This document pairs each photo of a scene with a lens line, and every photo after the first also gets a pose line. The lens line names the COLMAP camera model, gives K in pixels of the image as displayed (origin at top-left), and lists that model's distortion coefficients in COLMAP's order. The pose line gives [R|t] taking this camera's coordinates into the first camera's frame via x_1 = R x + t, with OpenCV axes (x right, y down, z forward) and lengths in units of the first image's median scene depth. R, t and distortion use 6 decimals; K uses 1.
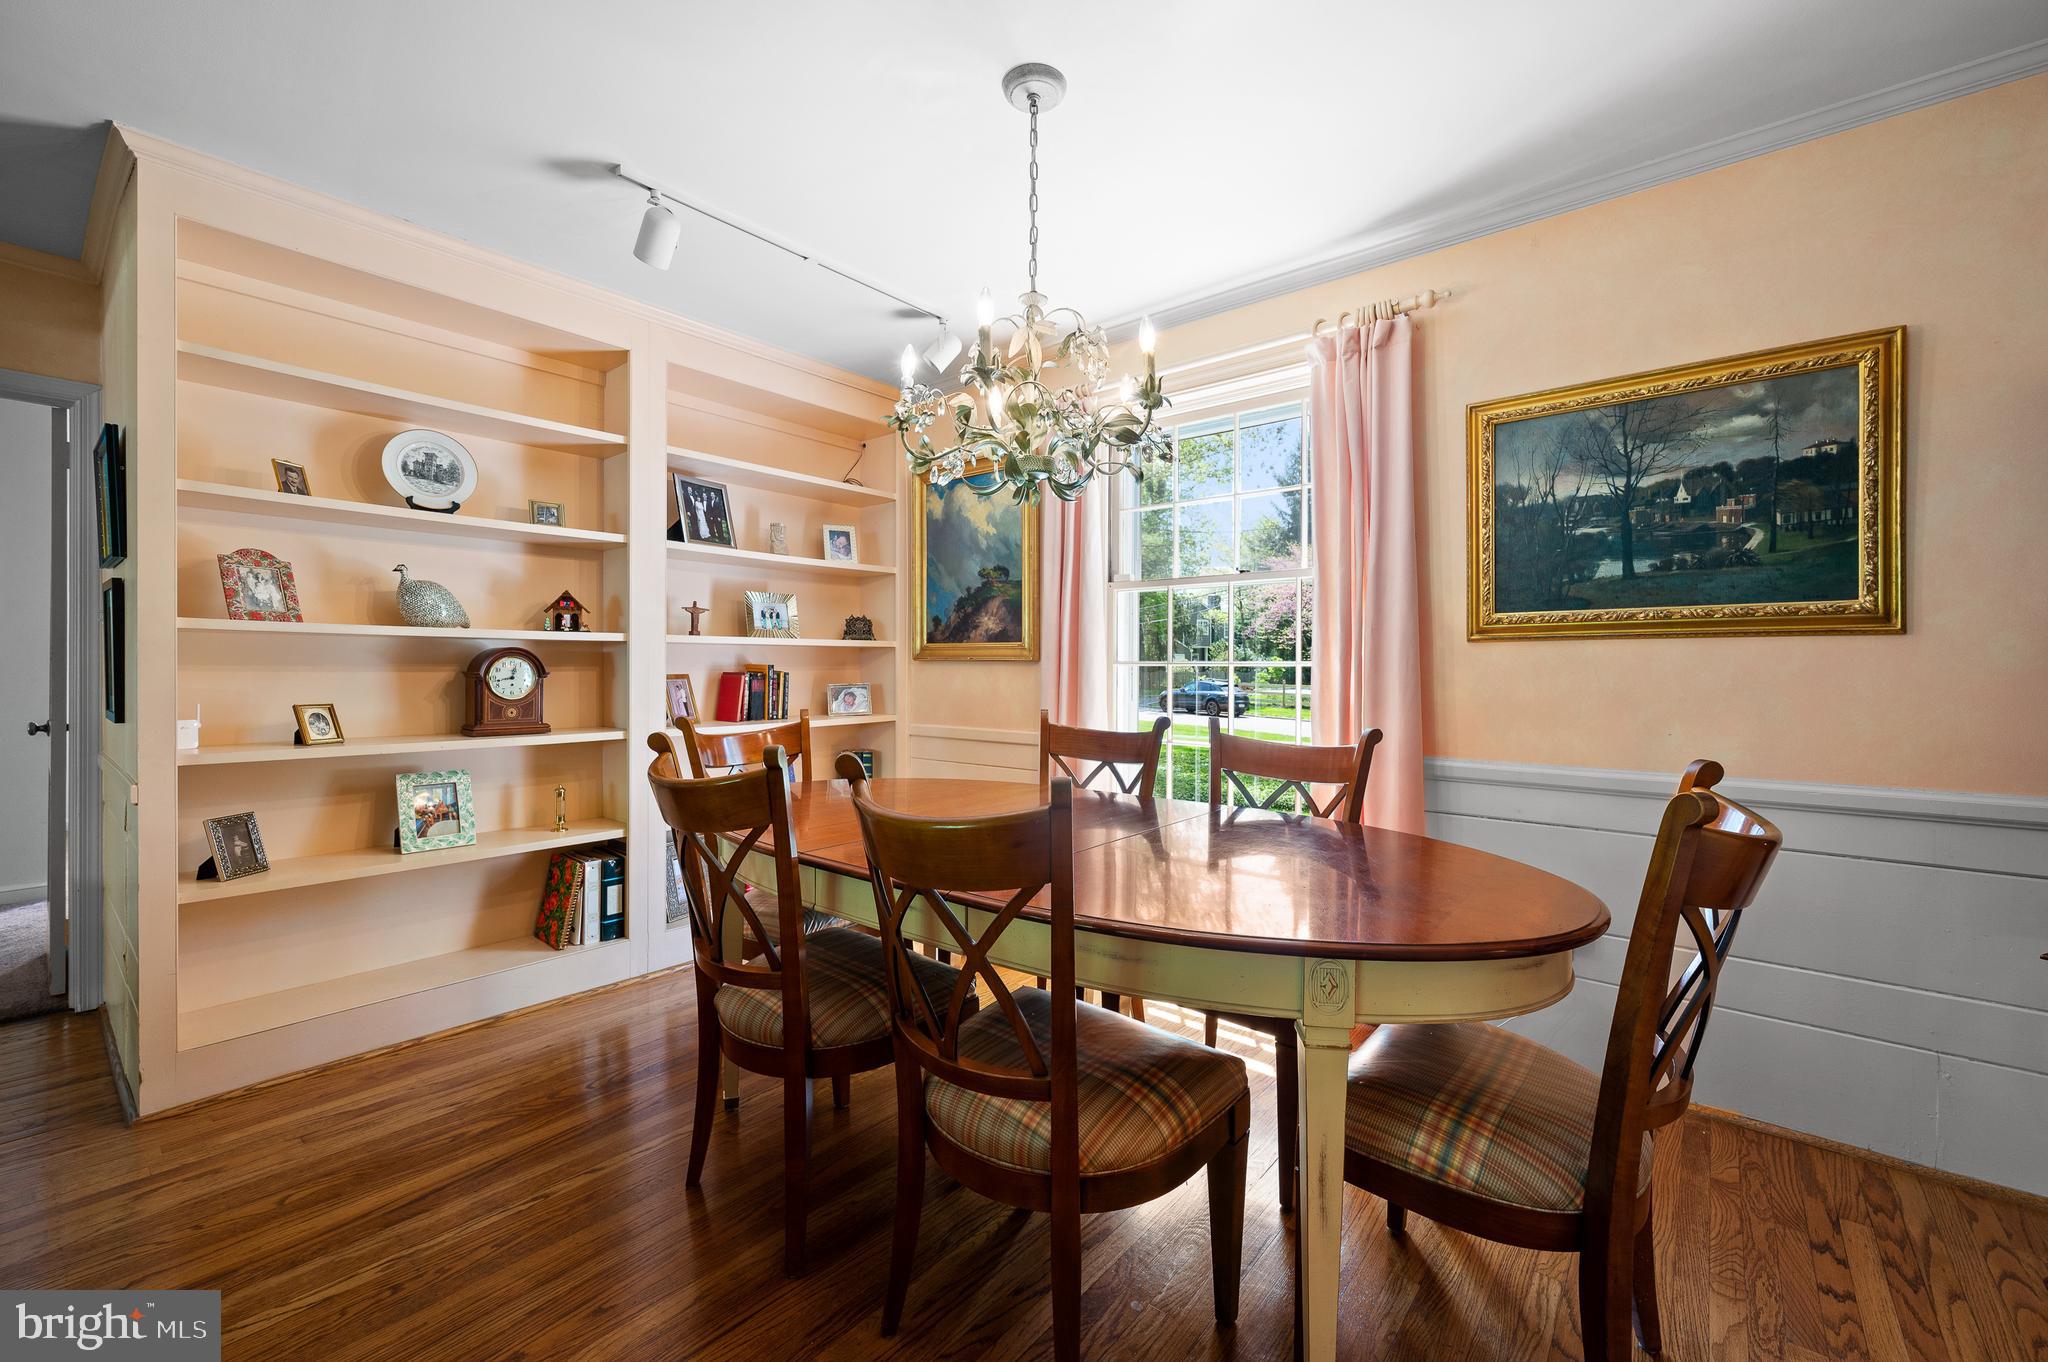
lens RADIAL K [[817.4, 0, 1024.1], [0, 817.4, 678.4], [0, 0, 1]] dist [-0.001655, 0.000580]
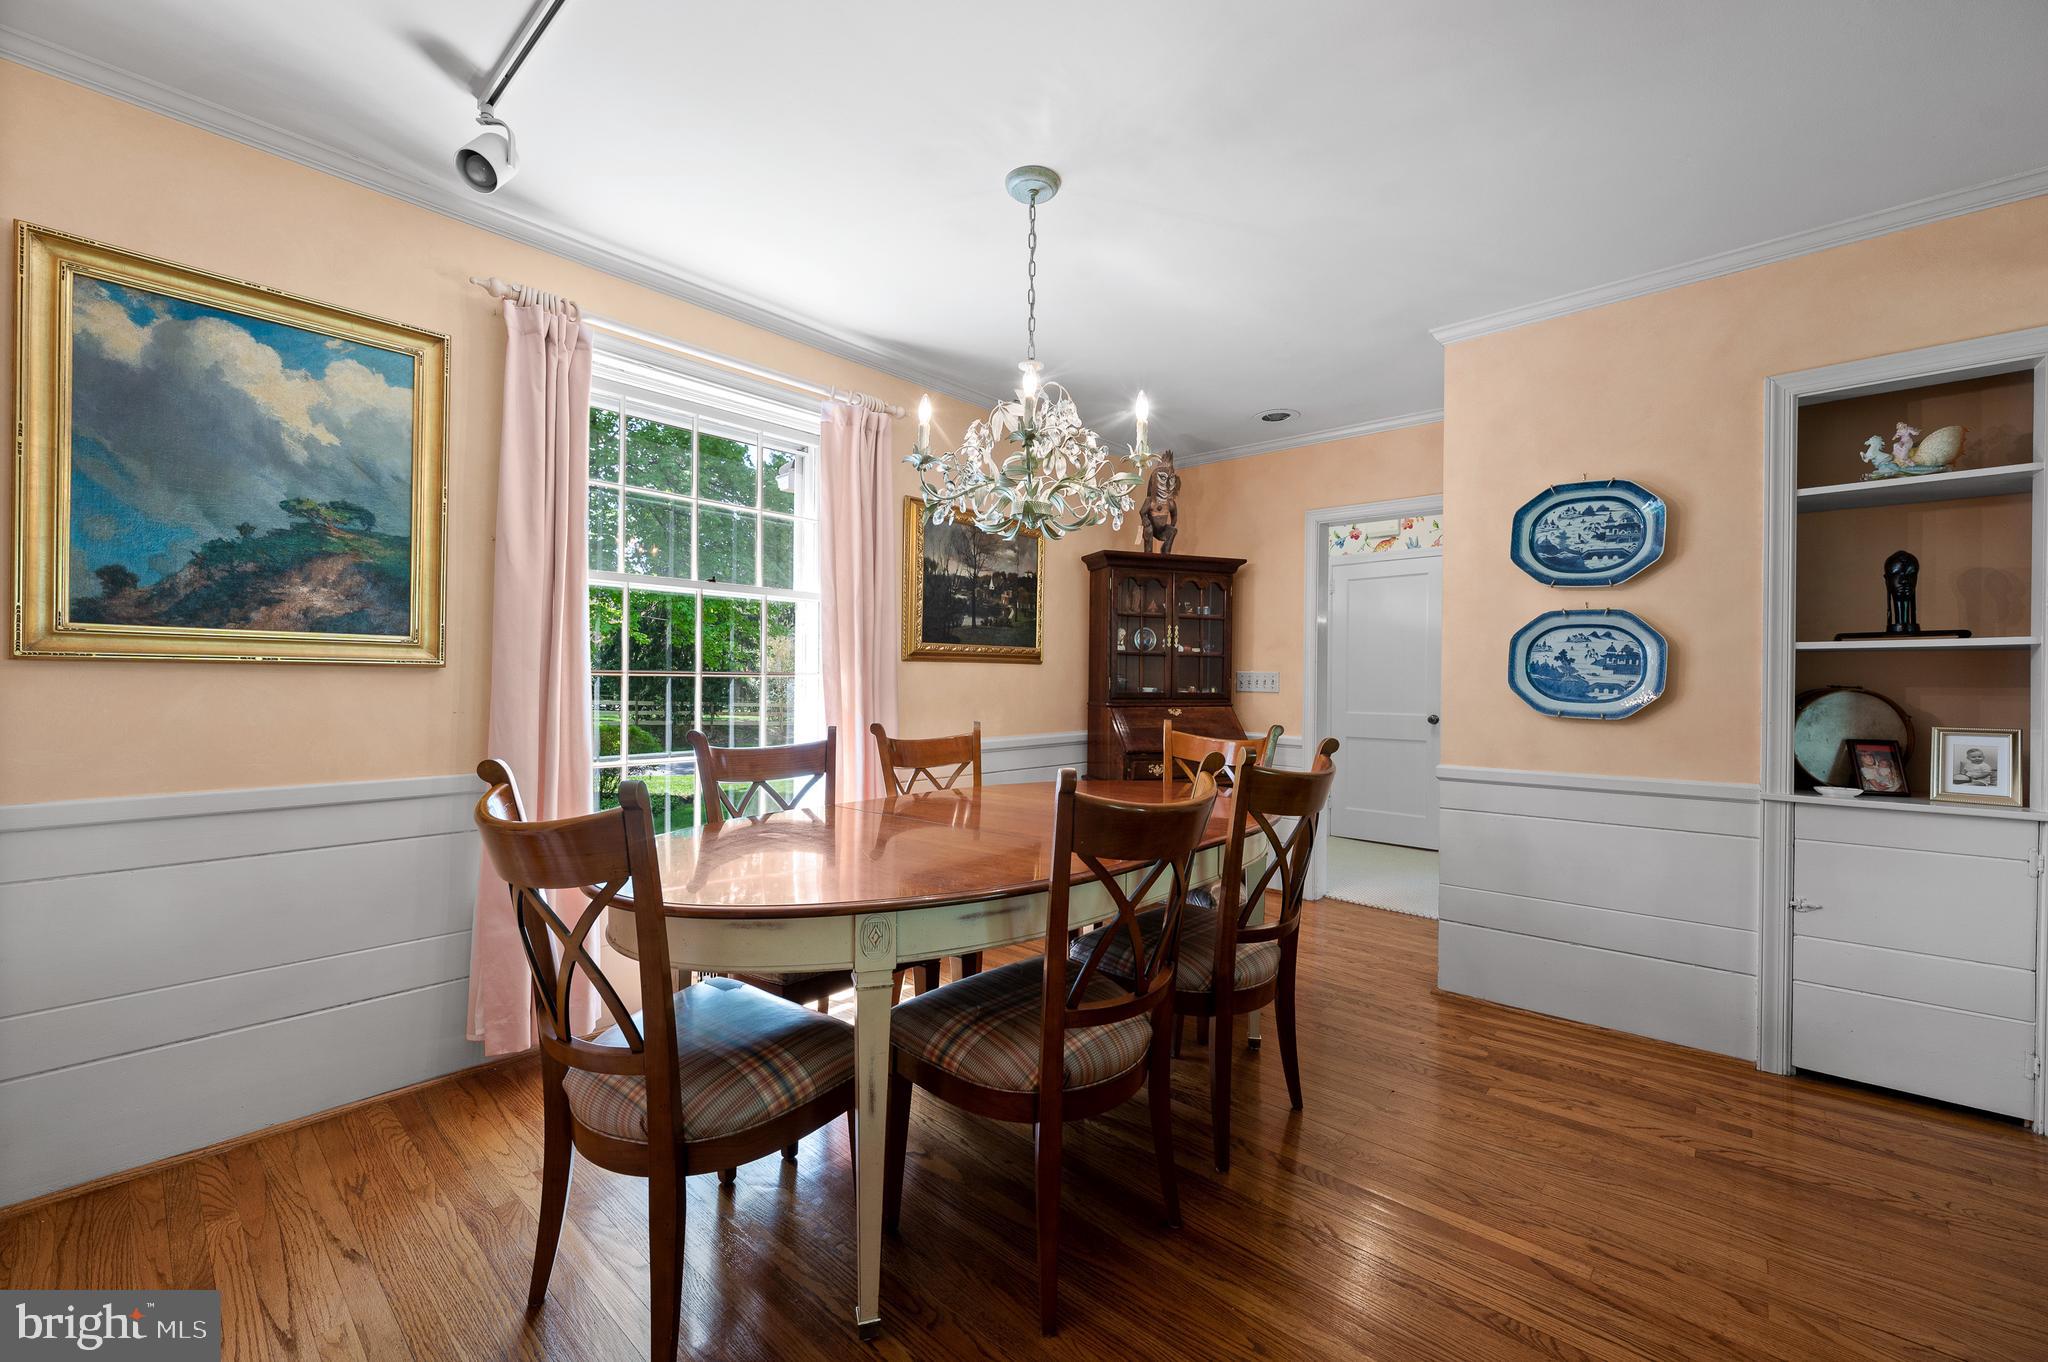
lens RADIAL K [[817.4, 0, 1024.3], [0, 817.4, 677.4], [0, 0, 1]] dist [-0.001655, 0.000580]
pose [[0.054733, 0.000783, 0.998501, -0.910075], [0.005311, 0.999985, -0.001075, -0.014862], [-0.998487, 0.005361, 0.054728, 0.749240]]
